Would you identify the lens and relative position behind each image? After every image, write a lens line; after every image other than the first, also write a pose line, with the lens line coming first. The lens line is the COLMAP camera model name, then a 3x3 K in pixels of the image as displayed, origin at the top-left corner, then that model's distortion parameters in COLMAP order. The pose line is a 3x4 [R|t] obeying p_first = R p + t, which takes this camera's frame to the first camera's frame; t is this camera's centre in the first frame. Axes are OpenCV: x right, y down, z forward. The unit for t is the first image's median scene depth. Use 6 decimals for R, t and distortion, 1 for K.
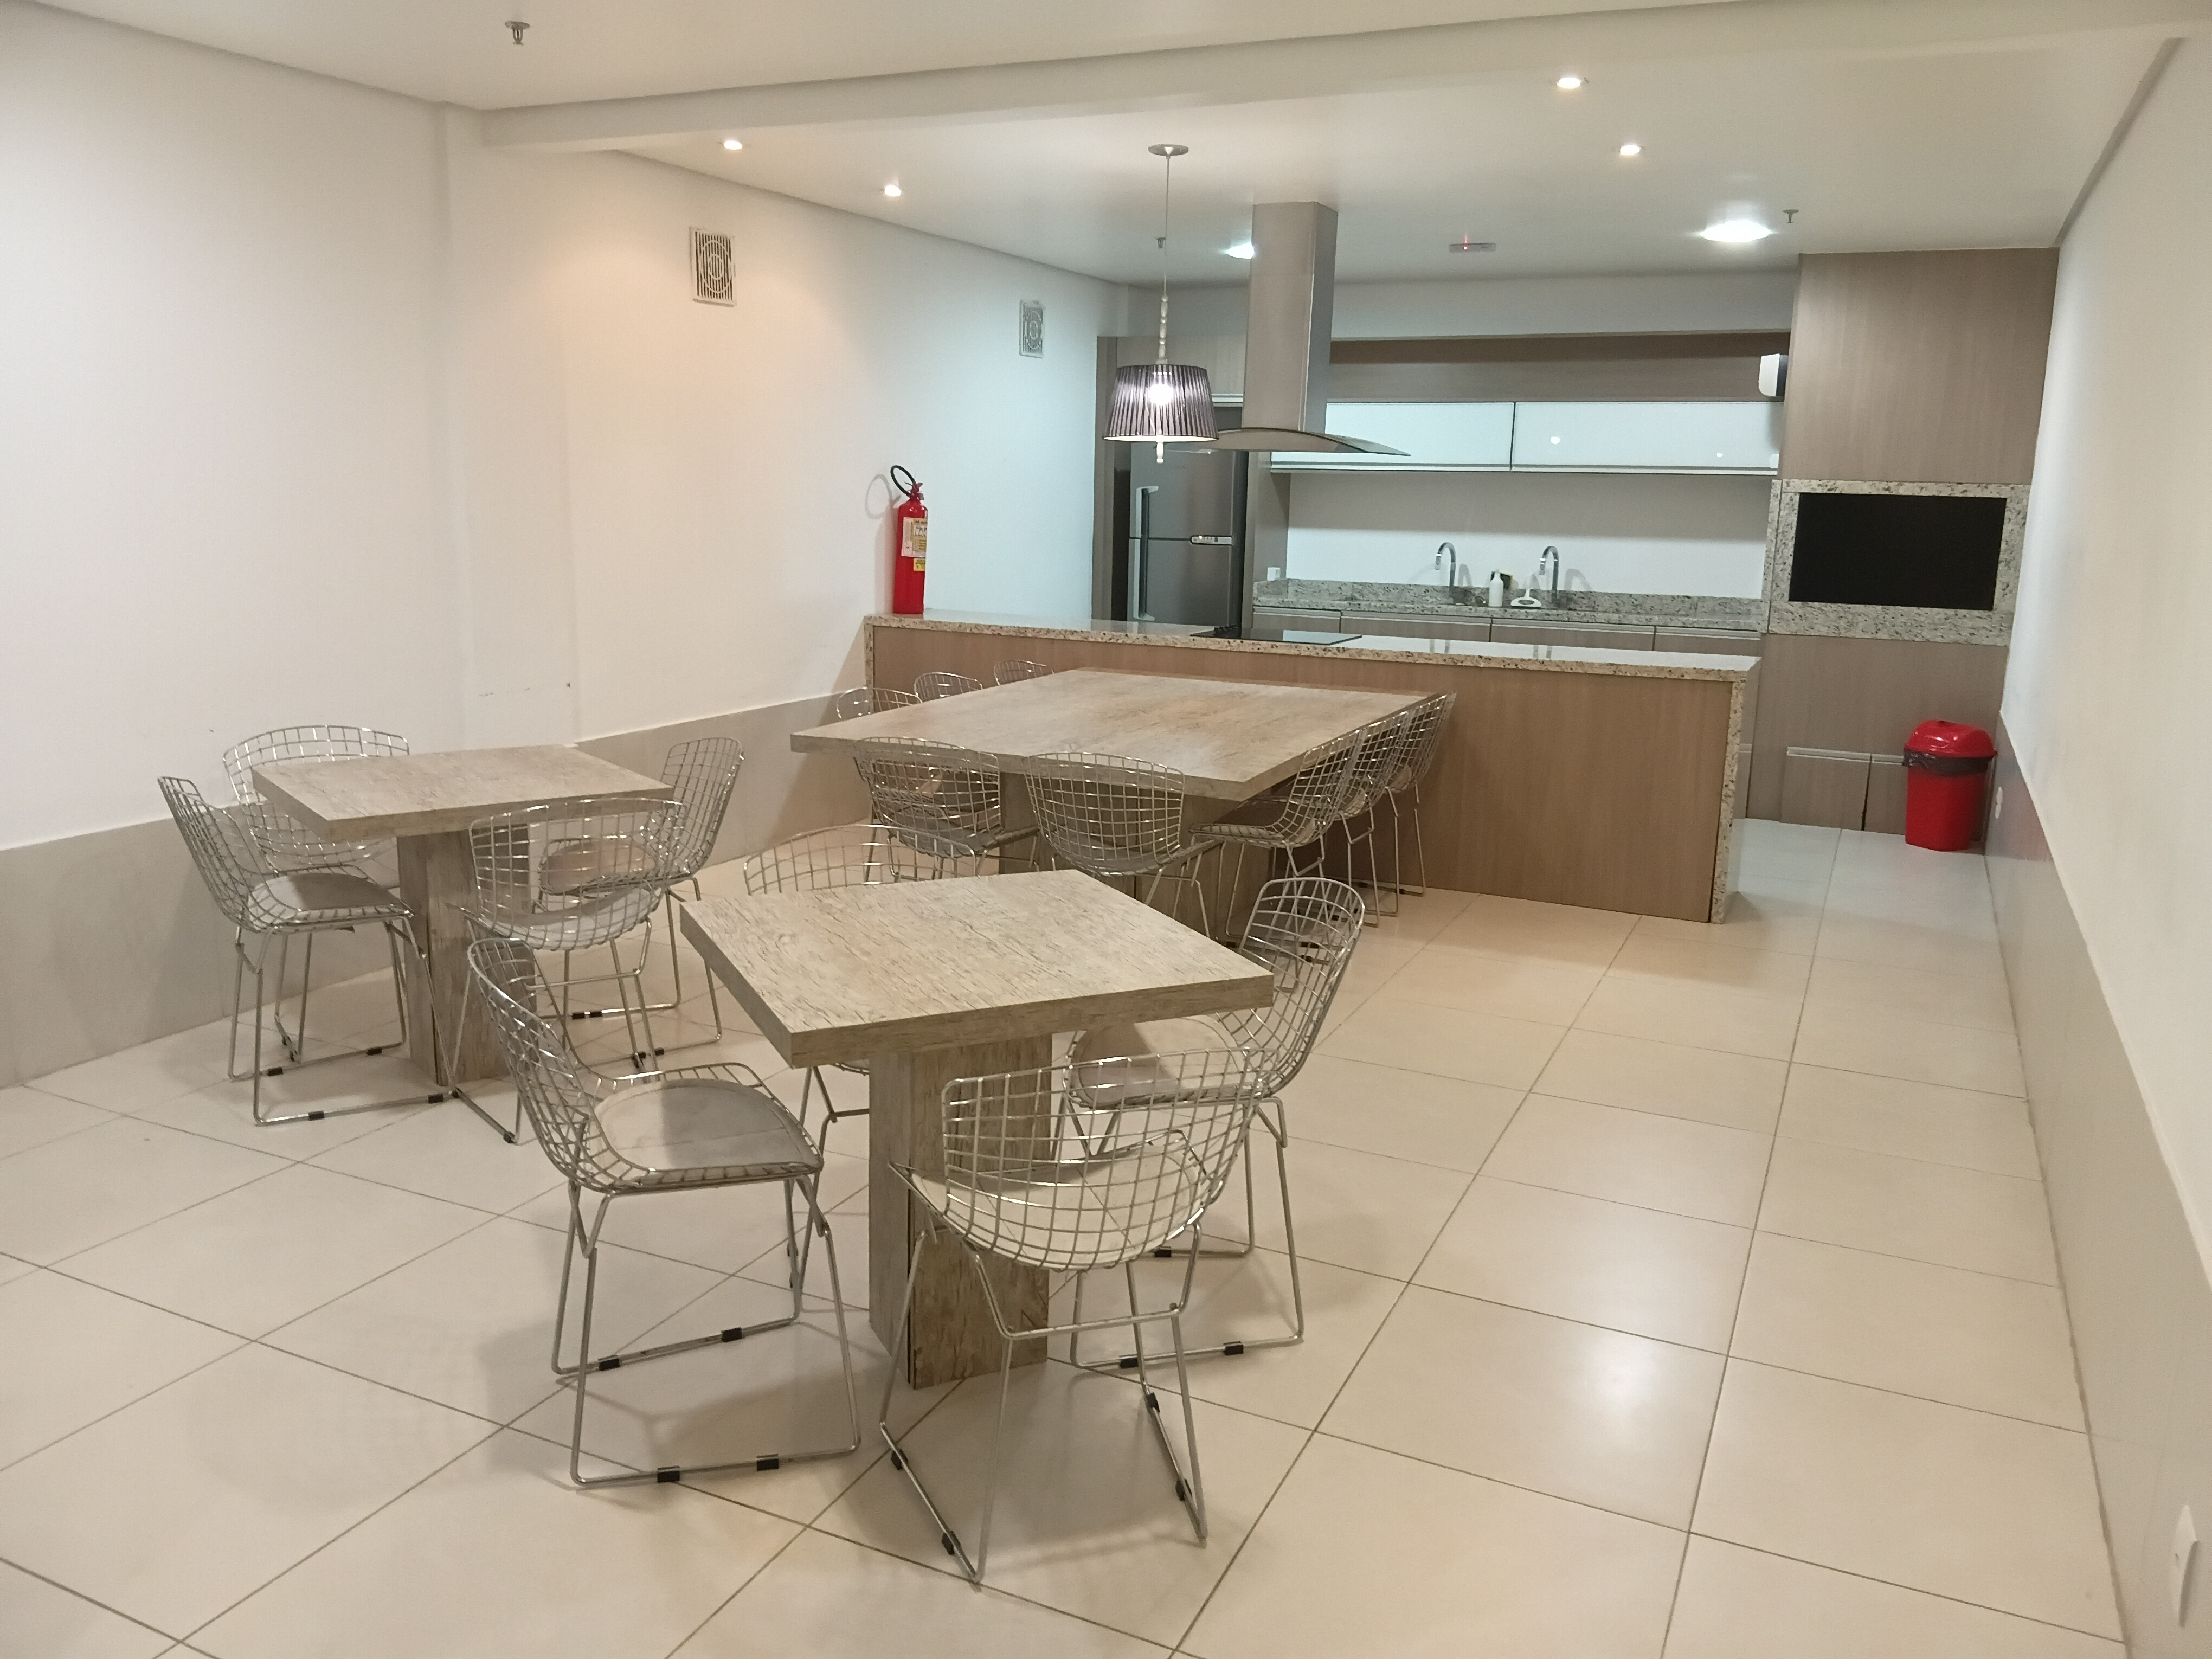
lens RADIAL K [[1687.7, 0, 1094.2], [0, 1687.7, 838.2], [0, 0, 1]] dist [0.005125, -0.017410]
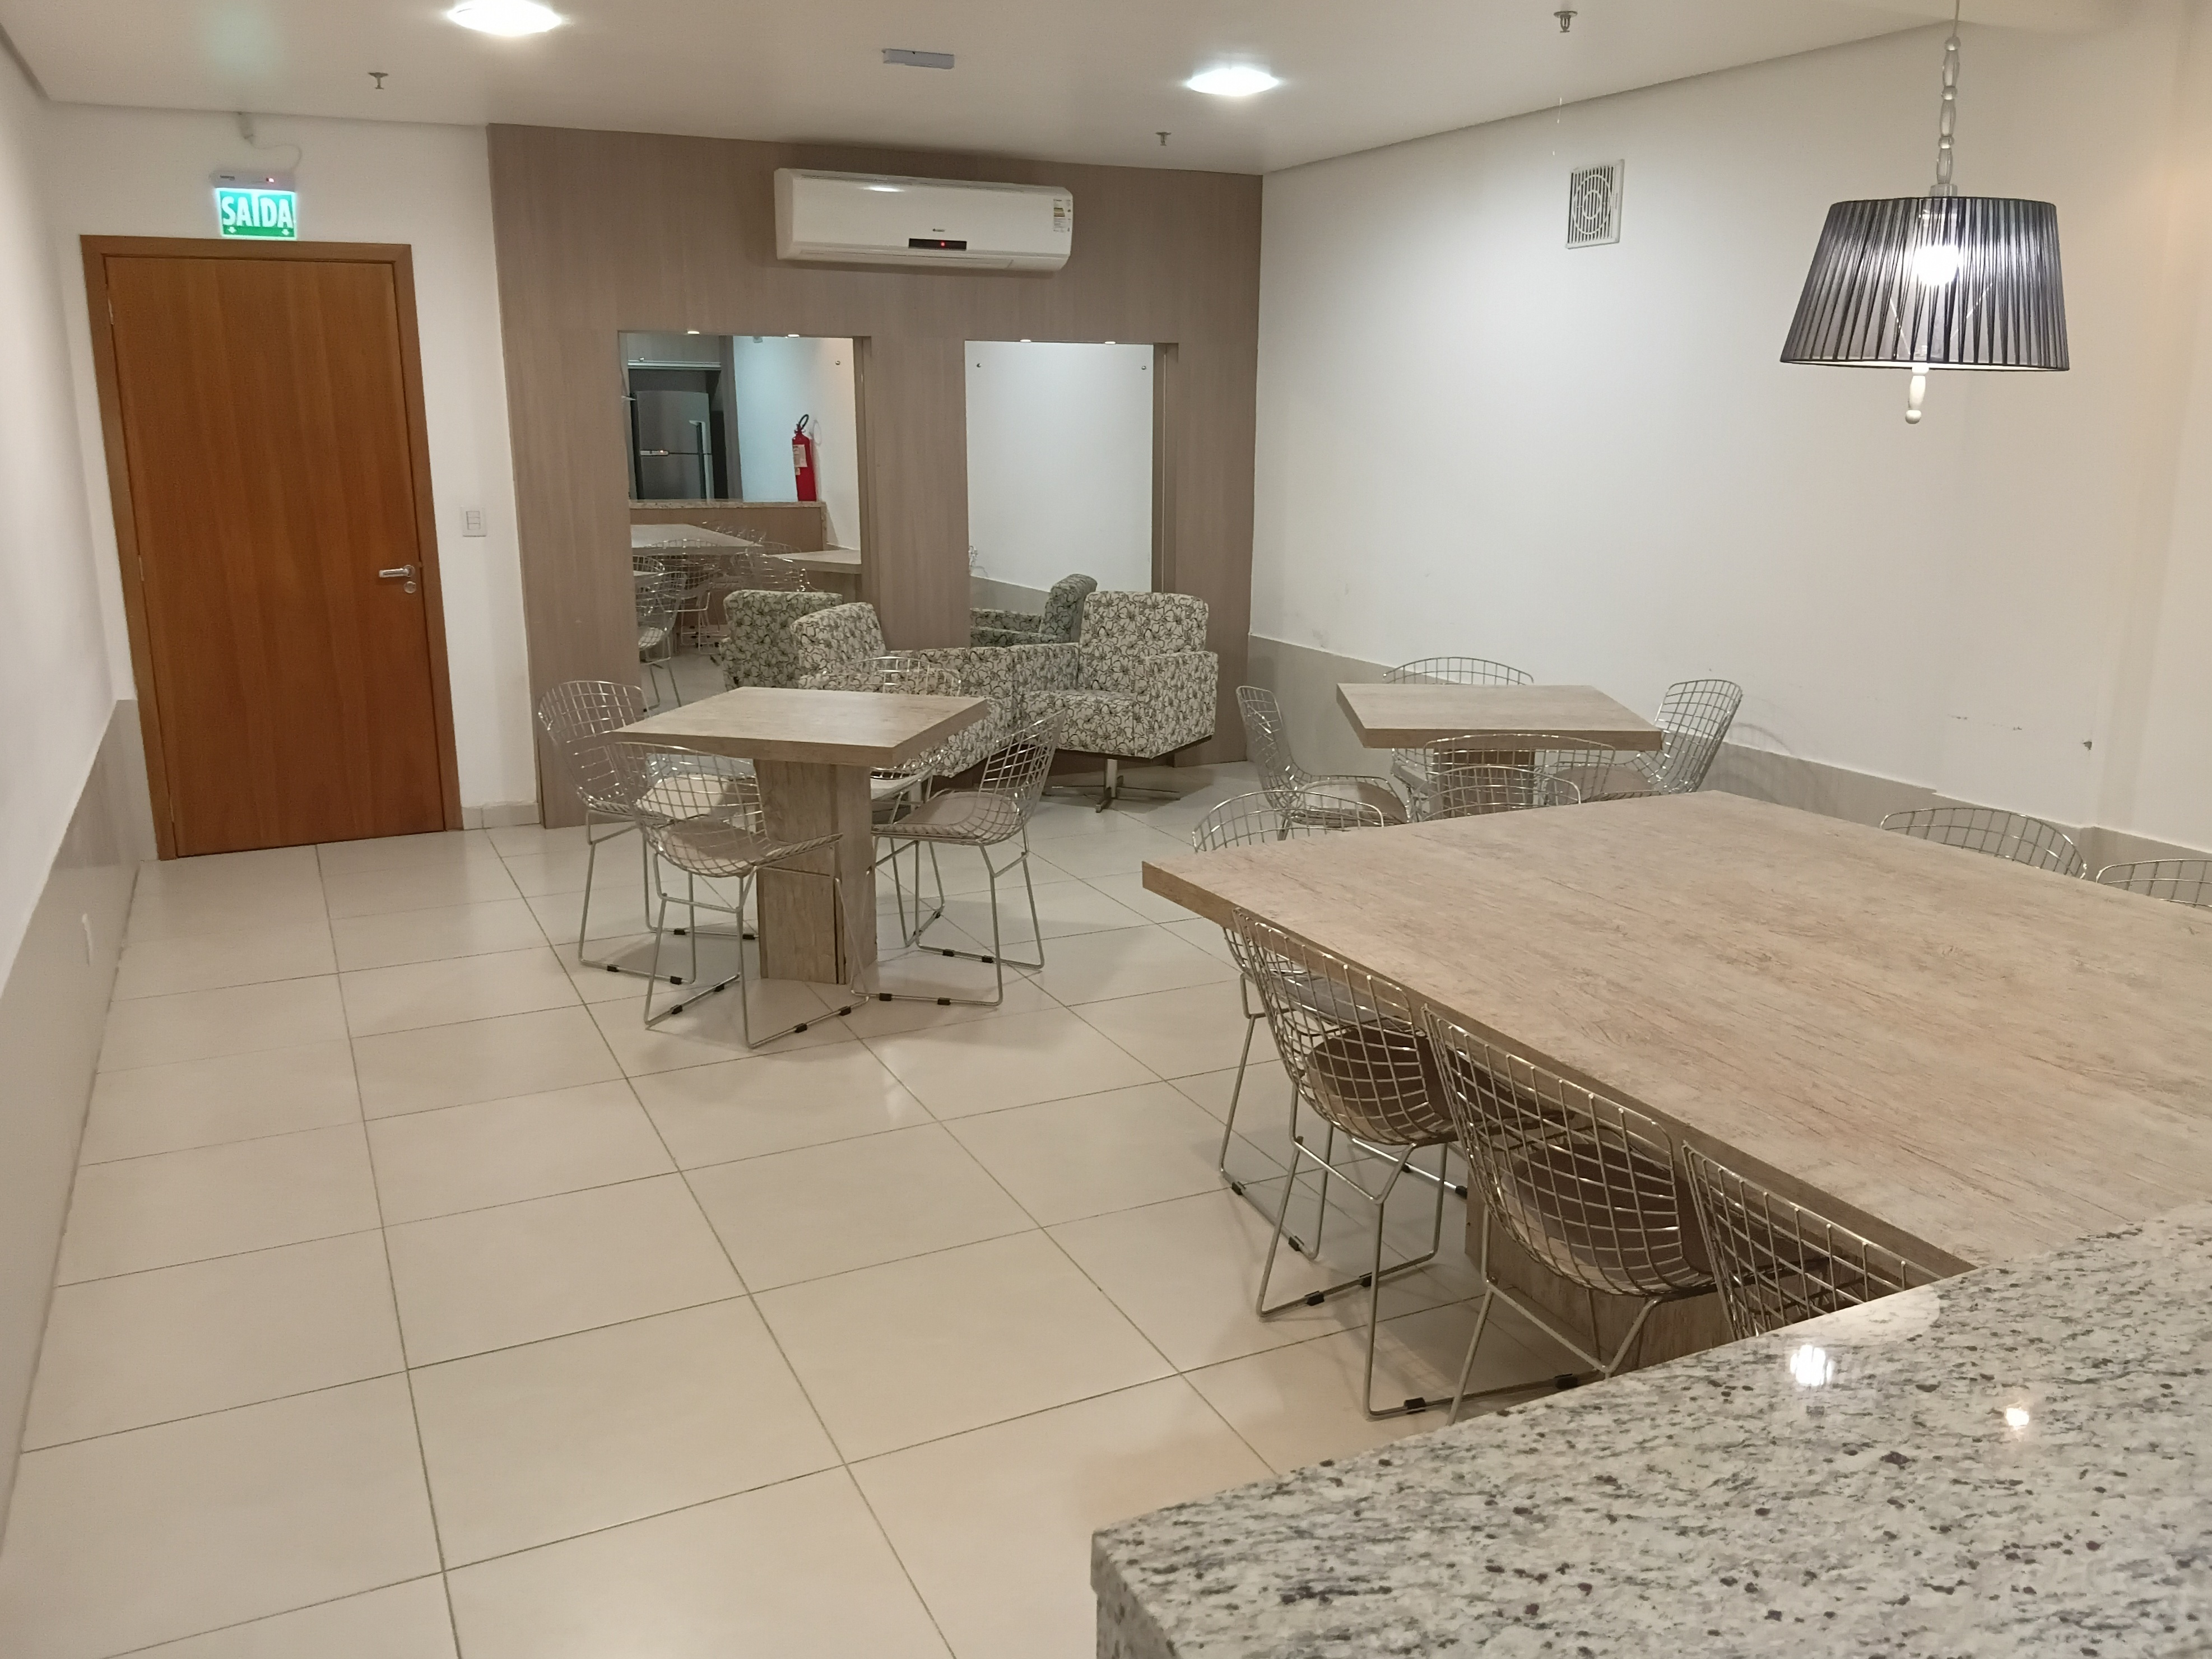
lens RADIAL K [[1687.7, 0, 1098.8], [0, 1687.7, 834.4], [0, 0, 1]] dist [0.005125, -0.017410]
pose [[-0.633083, 0.169251, -0.755354, 0.415673], [-0.171930, 0.920686, 0.350396, -0.190483], [0.754749, 0.351698, -0.553771, 0.896144]]
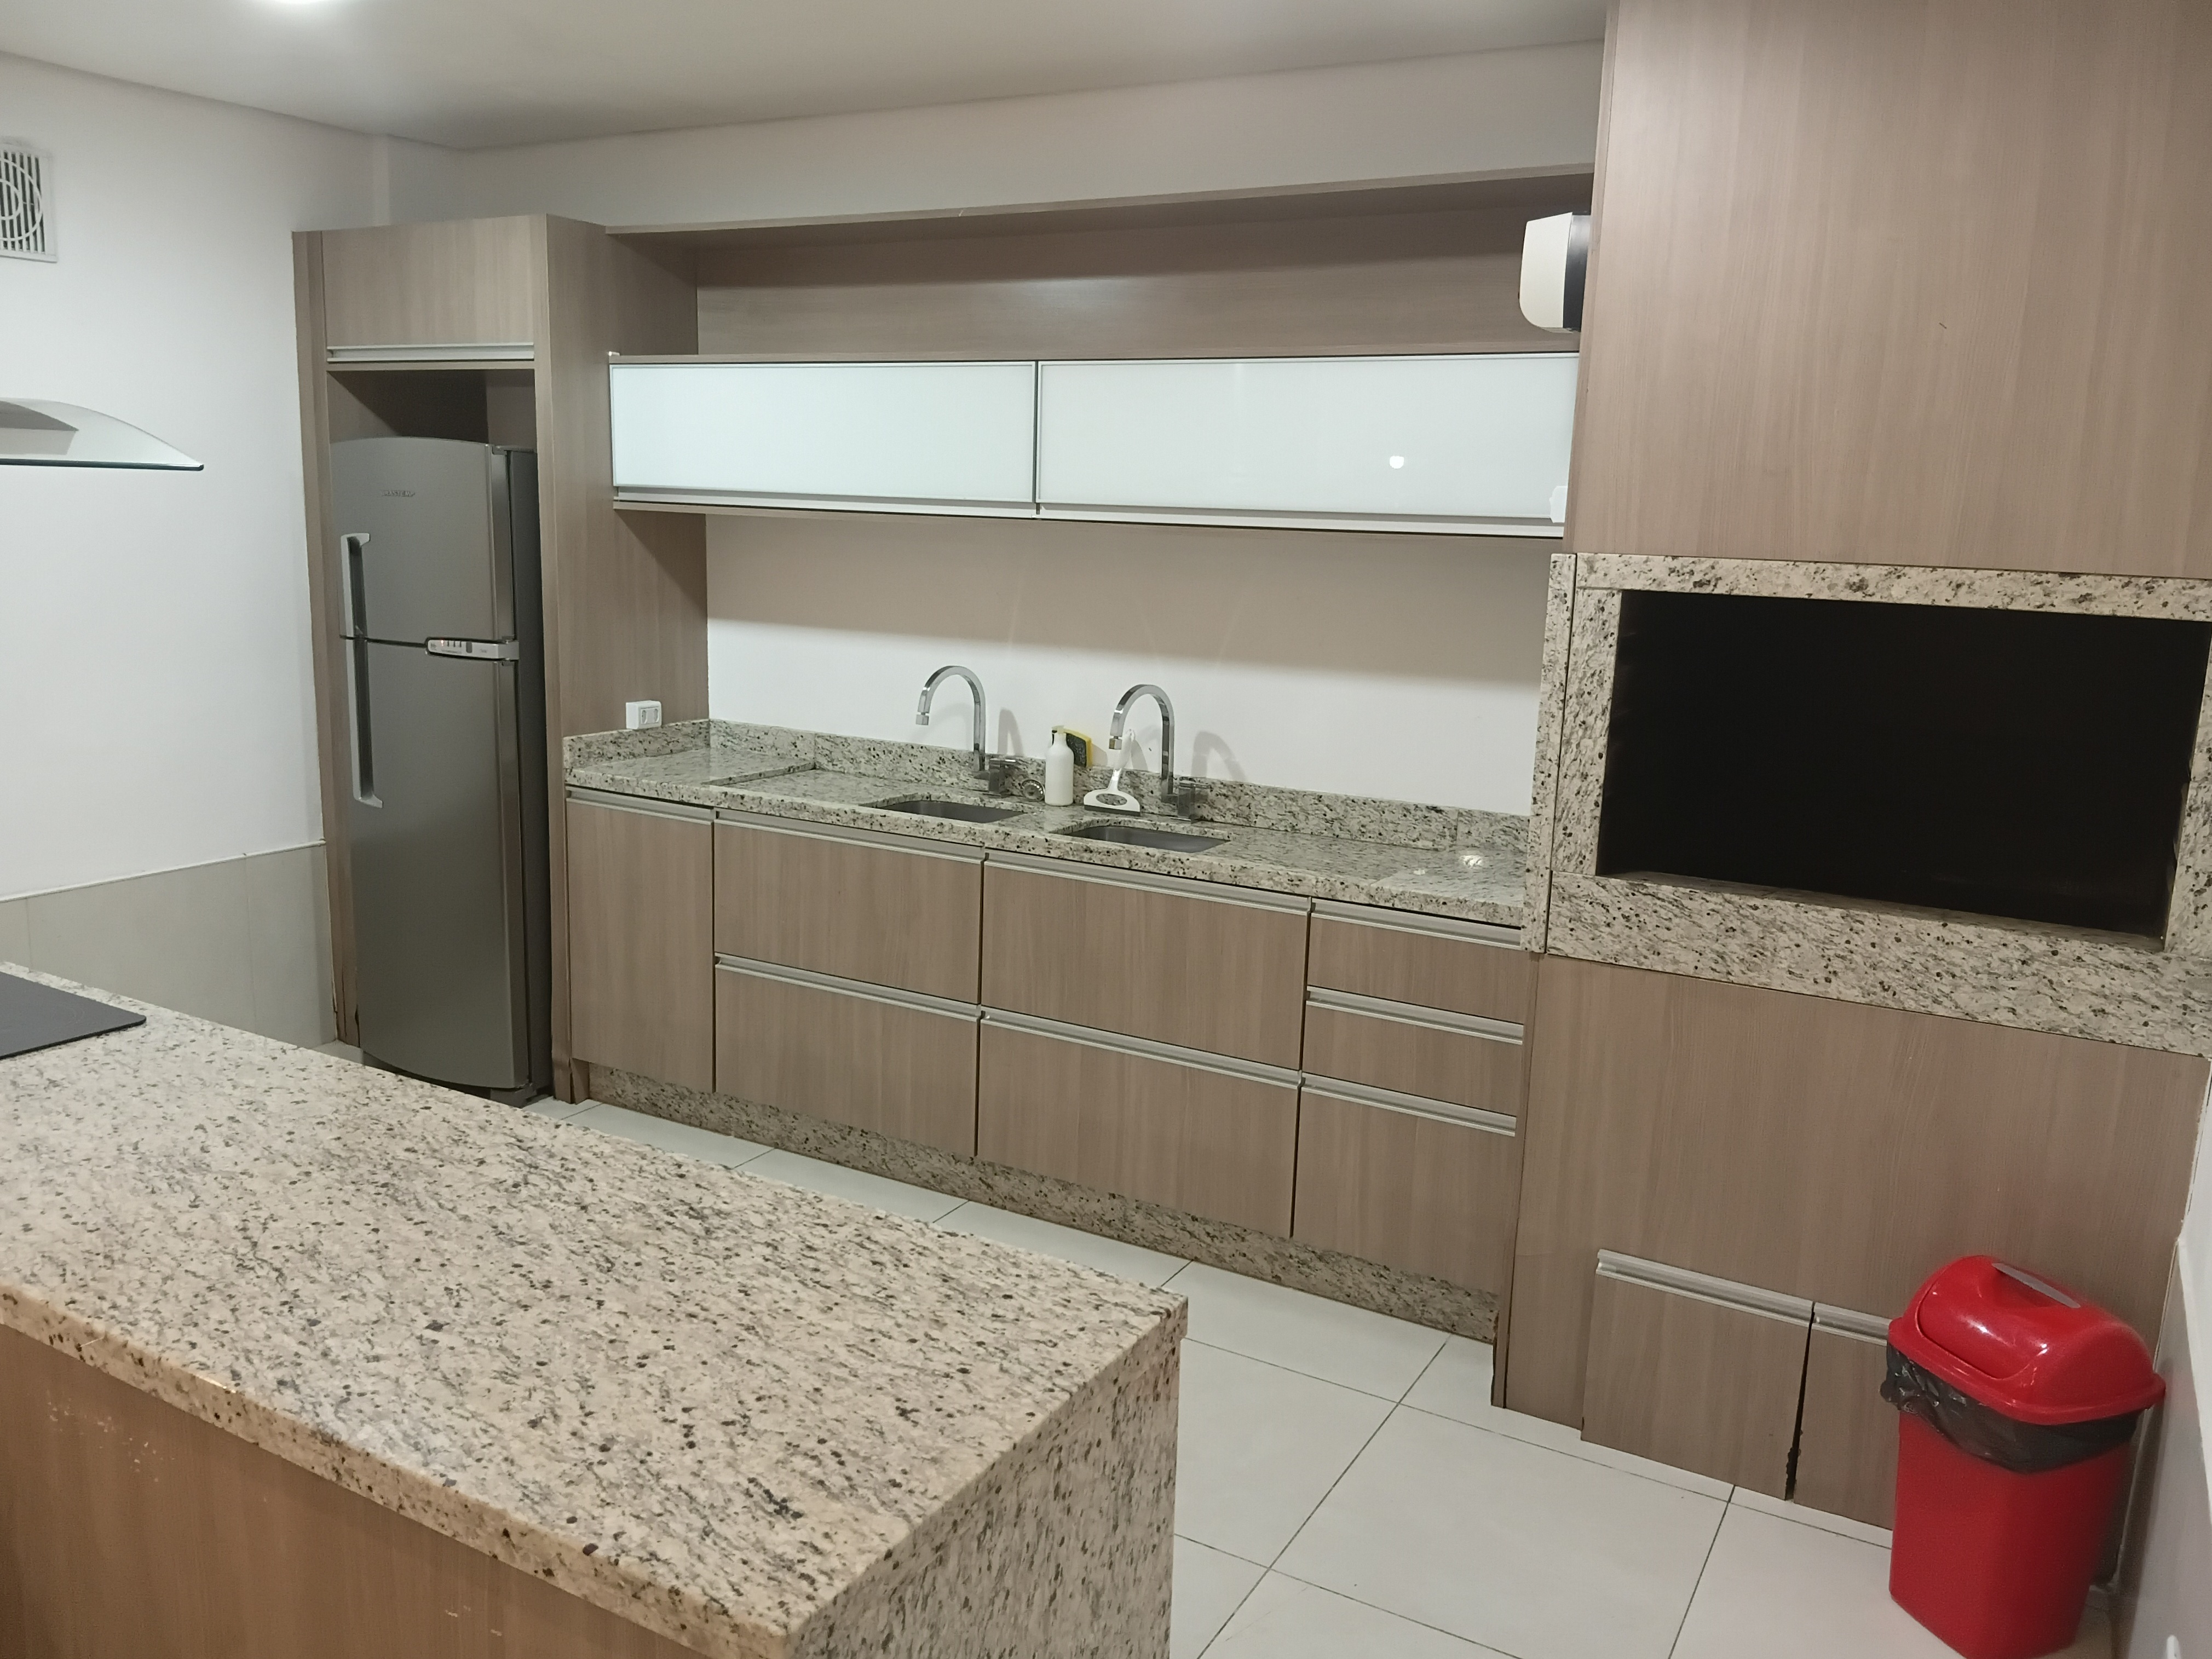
lens RADIAL K [[1687.7, 0, 1109.8], [0, 1687.7, 813.6], [0, 0, 1]] dist [0.005125, -0.017410]
pose [[0.996496, 0.029892, -0.078114, 0.333790], [-0.032259, 0.999052, -0.029219, -0.140143], [0.077167, 0.031636, 0.996516, 0.620227]]
